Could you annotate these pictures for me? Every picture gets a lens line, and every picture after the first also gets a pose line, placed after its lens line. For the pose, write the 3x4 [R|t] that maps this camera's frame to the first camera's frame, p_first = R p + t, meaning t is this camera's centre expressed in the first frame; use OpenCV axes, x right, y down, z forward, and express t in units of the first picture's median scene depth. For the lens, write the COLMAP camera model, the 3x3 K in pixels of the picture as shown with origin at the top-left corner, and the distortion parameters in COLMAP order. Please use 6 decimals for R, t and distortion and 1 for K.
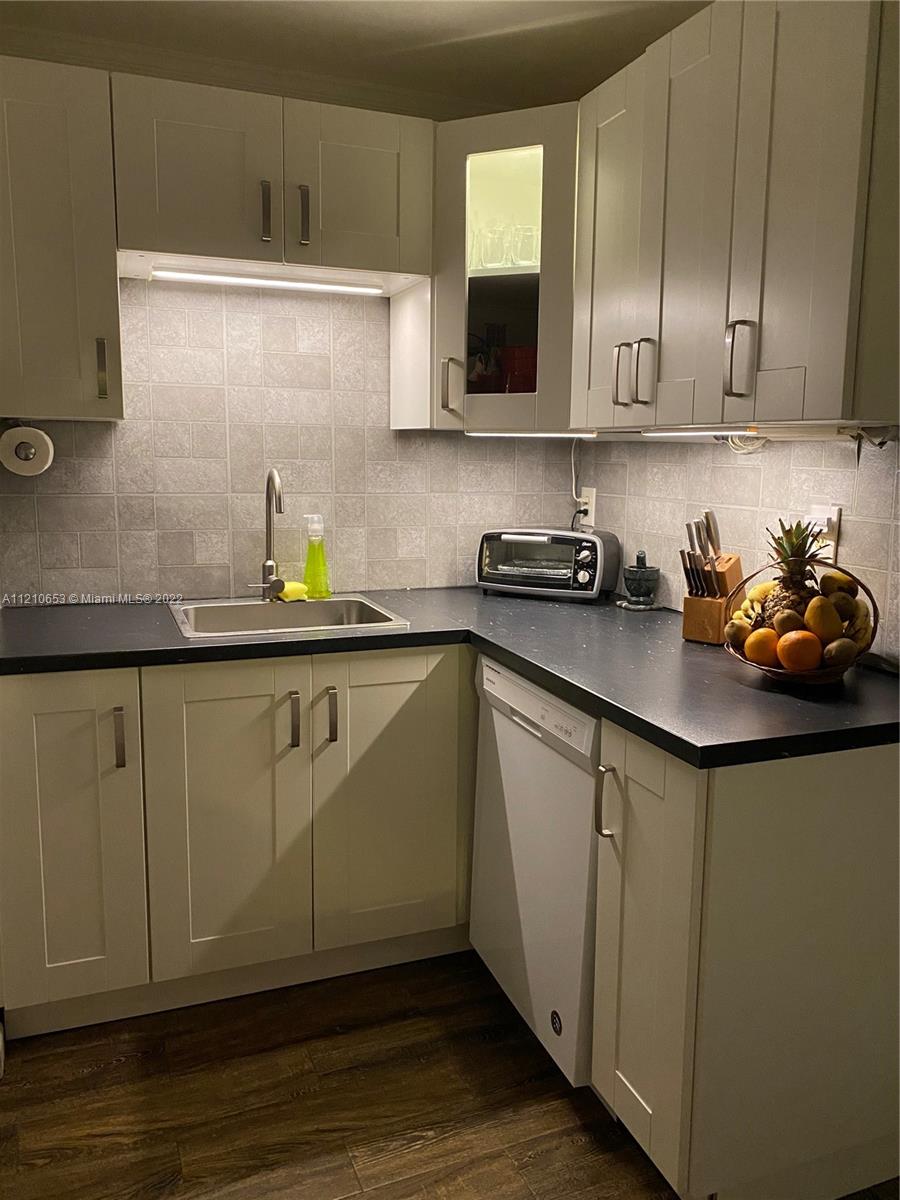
lens RADIAL K [[910.5, 0, 458.6], [0, 910.5, 595.8], [0, 0, 1]] dist [0.154374, -0.399071]
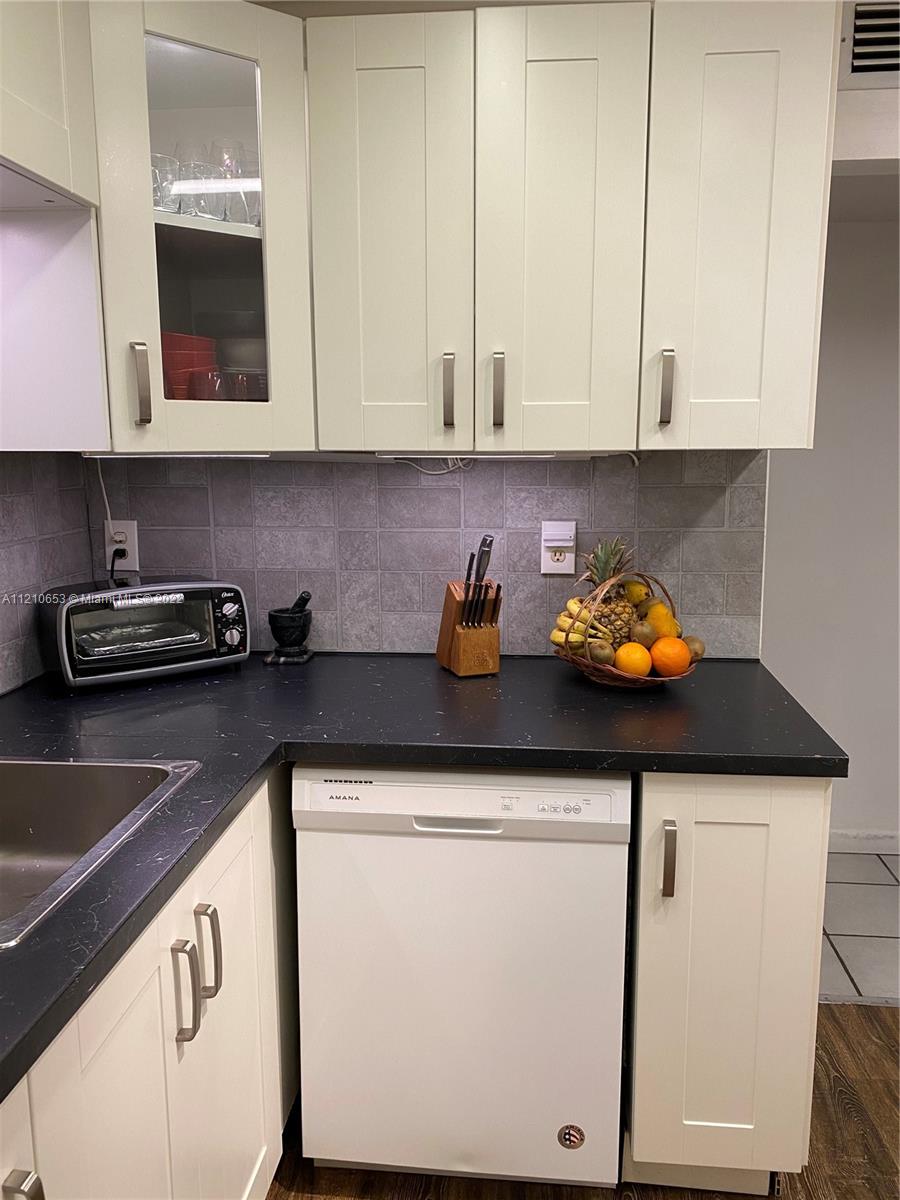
lens RADIAL K [[910.5, 0, 458.6], [0, 910.5, 595.8], [0, 0, 1]] dist [0.154374, -0.399071]
pose [[0.454596, -0.162973, 0.875661, -0.461052], [0.152055, 0.982886, 0.103990, -0.108948], [-0.877623, 0.085875, 0.471597, 0.473996]]
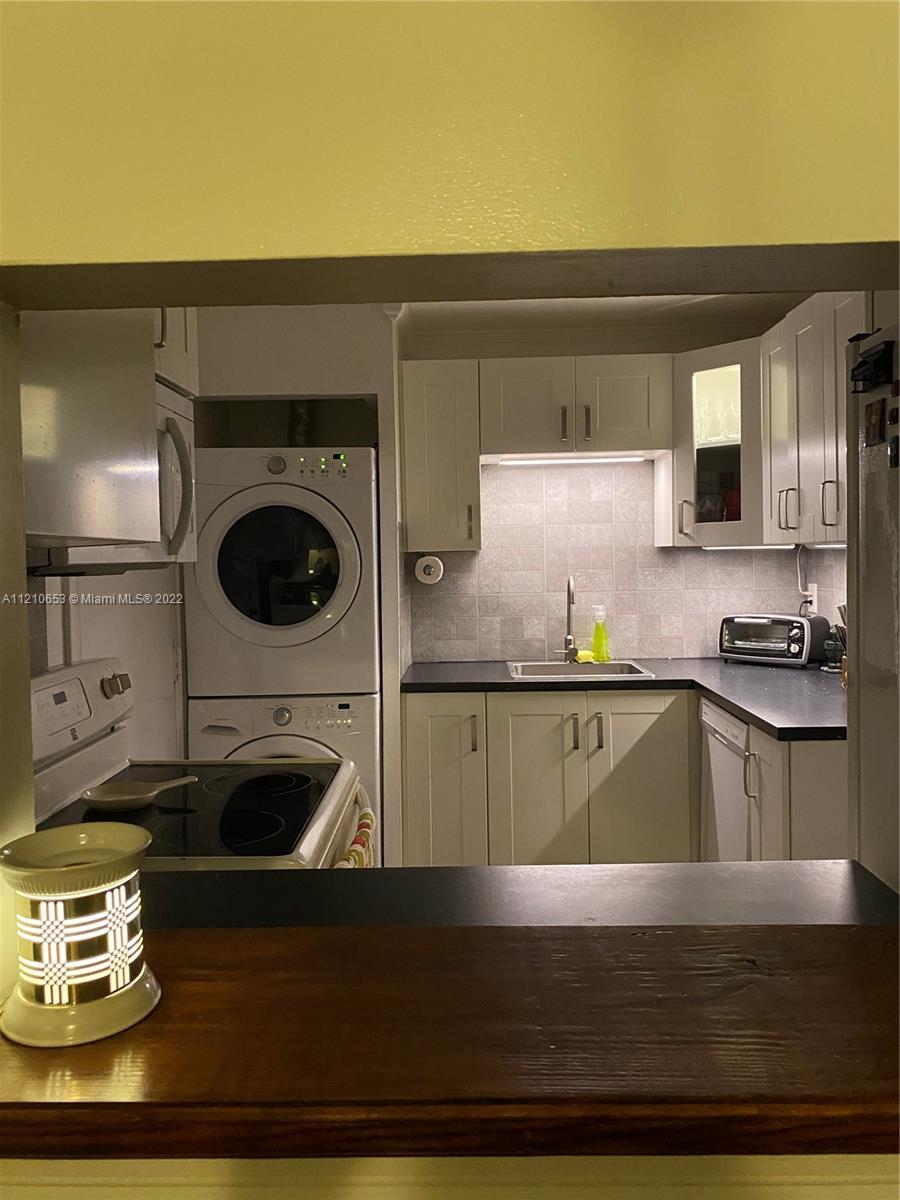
lens RADIAL K [[895.3, 0, 450.0], [0, 895.3, 600.0], [0, 0, 1]] dist [0.008196, -0.000576]
pose [[0.922036, -0.014521, -0.386832, 0.185321], [-0.027998, 0.994178, -0.104054, 0.062318], [0.386091, 0.106772, 0.916261, -0.440476]]
